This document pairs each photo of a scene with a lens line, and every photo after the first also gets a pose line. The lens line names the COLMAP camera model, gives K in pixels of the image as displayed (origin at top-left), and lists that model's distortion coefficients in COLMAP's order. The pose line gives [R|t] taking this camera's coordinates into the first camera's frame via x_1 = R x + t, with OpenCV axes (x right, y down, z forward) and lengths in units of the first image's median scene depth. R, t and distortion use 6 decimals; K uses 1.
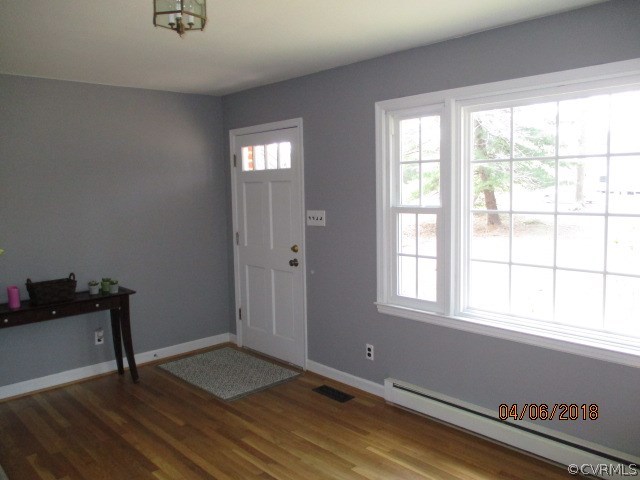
lens RADIAL K [[534.3, 0, 322.9], [0, 534.3, 238.4], [0, 0, 1]] dist [-0.032836, 0.010842]
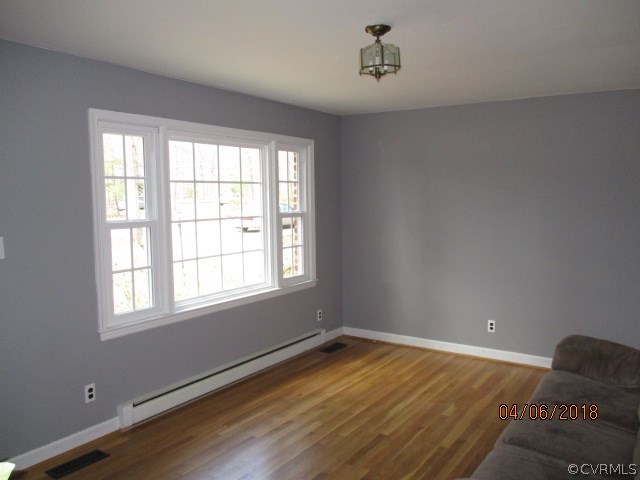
lens RADIAL K [[534.3, 0, 320.0], [0, 534.3, 233.9], [0, 0, 1]] dist [-0.032836, 0.010842]
pose [[-0.245145, -0.053520, 0.968008, -0.757203], [0.097624, 0.992037, 0.079572, -0.068663], [-0.964559, 0.114008, -0.237968, 0.752089]]
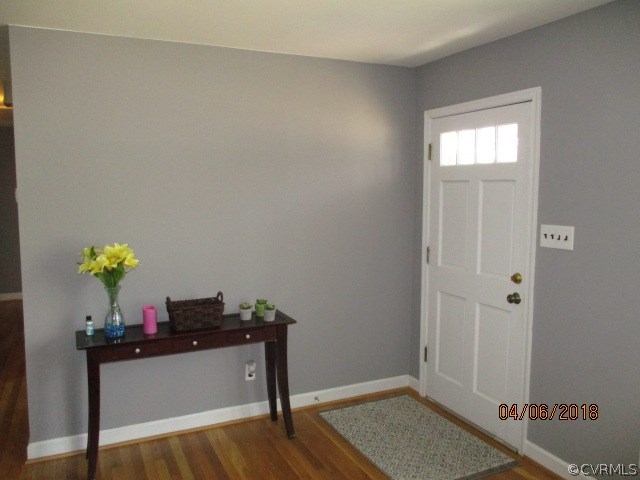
lens RADIAL K [[534.3, 0, 323.7], [0, 534.3, 242.8], [0, 0, 1]] dist [-0.032836, 0.010842]
pose [[0.953930, 0.052840, -0.295339, -0.092108], [-0.049498, 0.998598, 0.018784, -0.028004], [0.295918, -0.003300, 0.955208, 0.274726]]
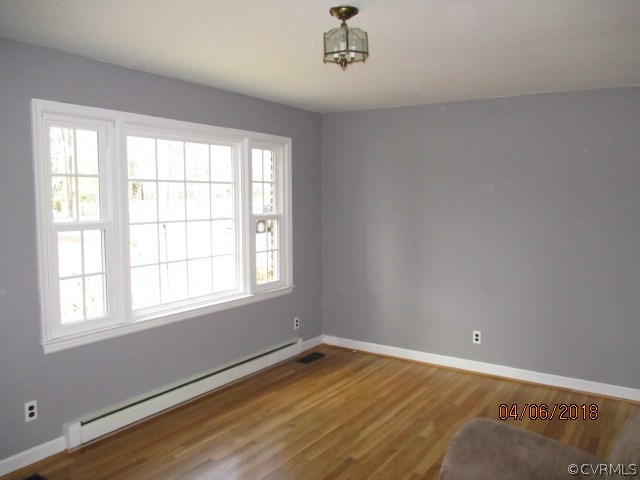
lens RADIAL K [[534.3, 0, 321.1], [0, 534.3, 234.1], [0, 0, 1]] dist [-0.032836, 0.010842]
pose [[-0.252416, -0.053480, 0.966140, -0.700840], [0.087980, 0.993067, 0.077956, -0.063977], [-0.963611, 0.104678, -0.245961, 0.693137]]
